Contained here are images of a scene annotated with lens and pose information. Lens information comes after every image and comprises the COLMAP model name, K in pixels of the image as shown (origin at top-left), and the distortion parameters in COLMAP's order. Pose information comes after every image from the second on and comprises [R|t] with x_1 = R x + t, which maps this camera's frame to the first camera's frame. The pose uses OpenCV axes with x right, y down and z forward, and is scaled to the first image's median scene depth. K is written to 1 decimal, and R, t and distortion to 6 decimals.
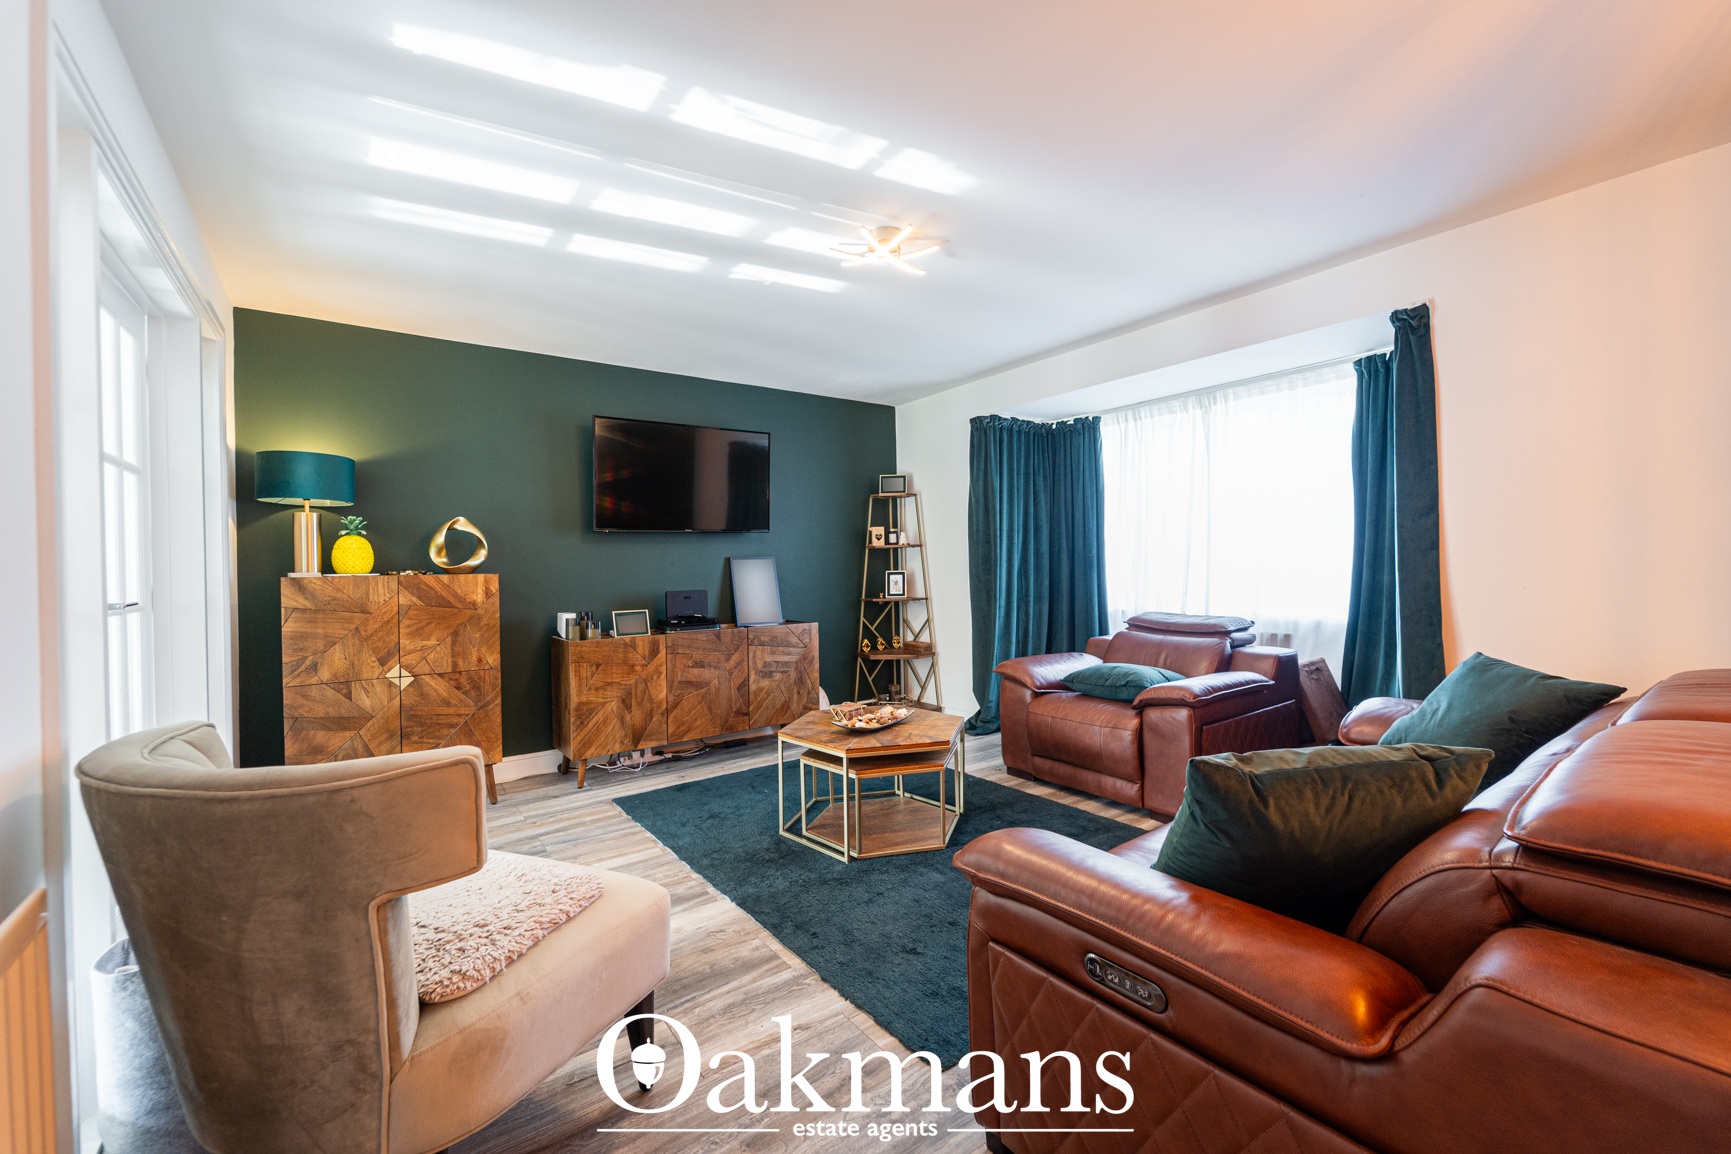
lens RADIAL K [[709.5, 0, 853.3], [0, 709.5, 567.8], [0, 0, 1]] dist [-0.002556, -0.000205]
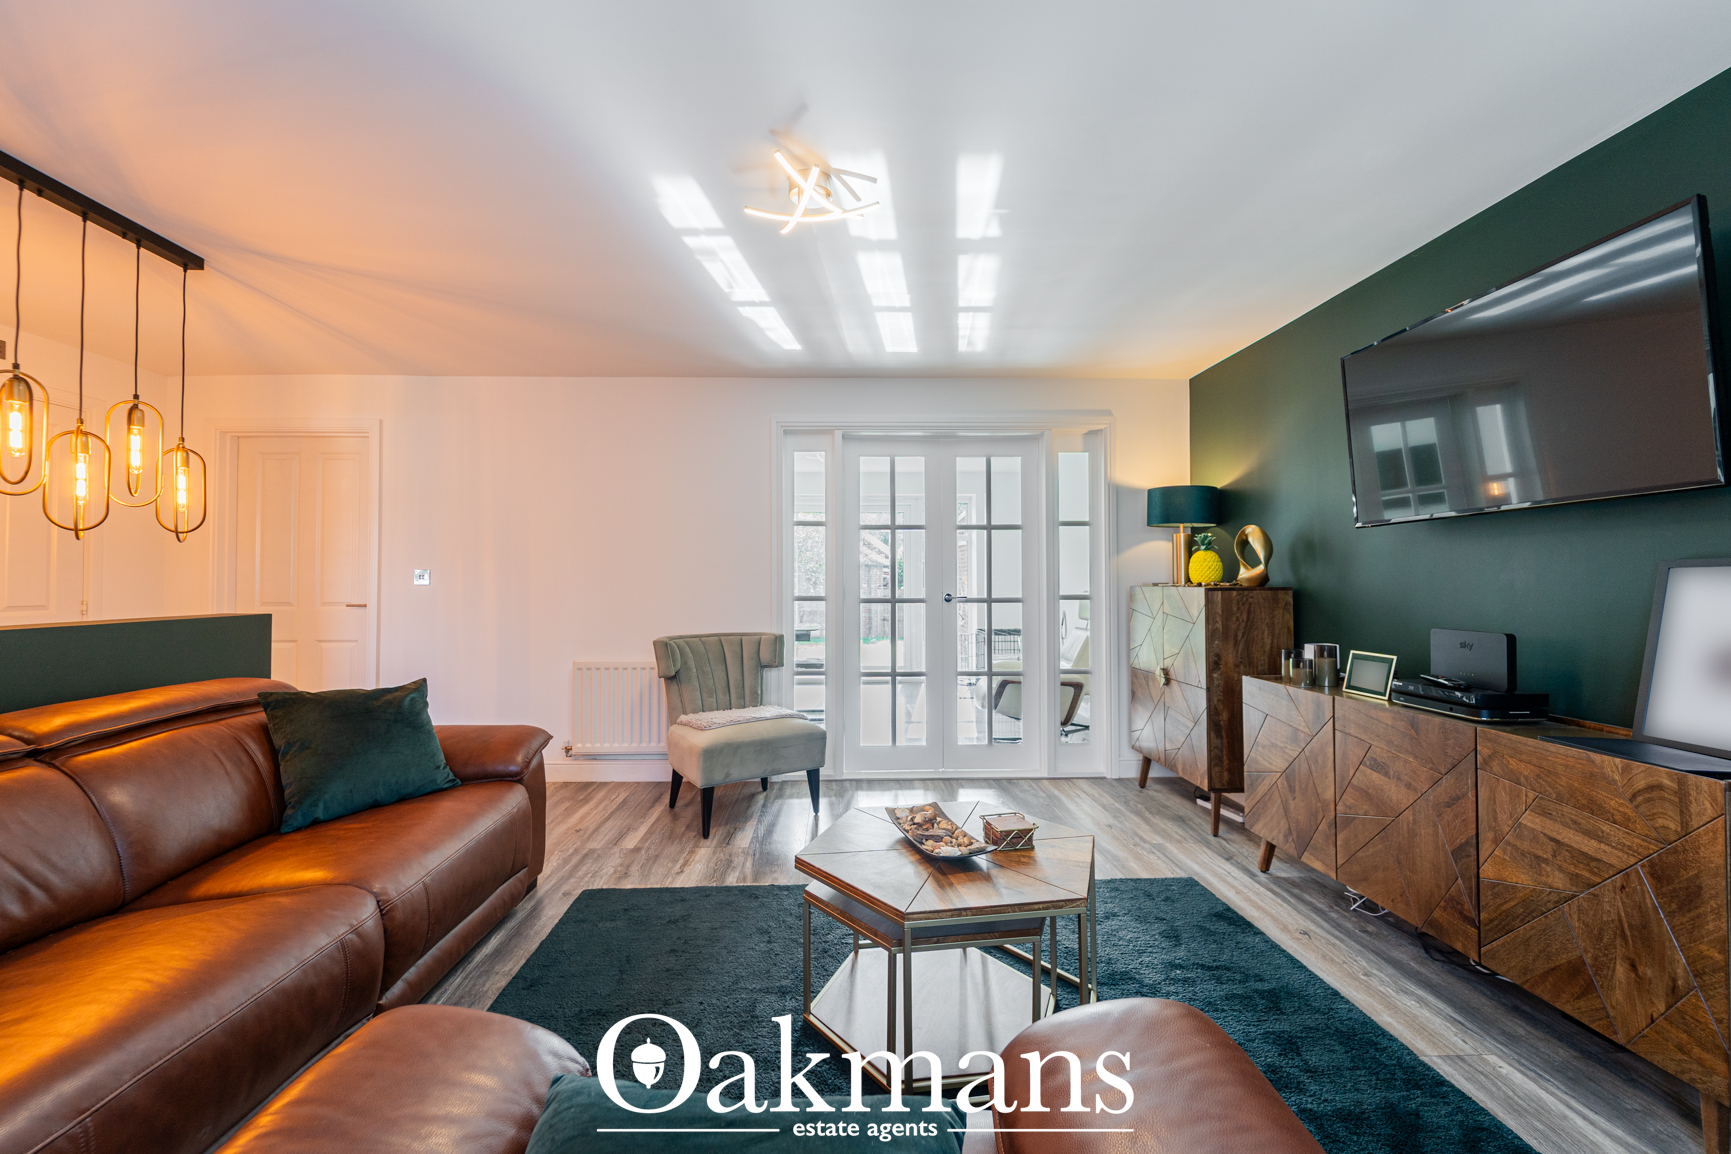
lens RADIAL K [[709.5, 0, 853.3], [0, 709.5, 567.8], [0, 0, 1]] dist [-0.002556, -0.000205]
pose [[-0.569071, -0.001081, -0.822288, 0.535711], [0.001348, 0.999997, -0.002248, -0.016013], [0.822287, -0.002388, -0.569067, 1.170638]]
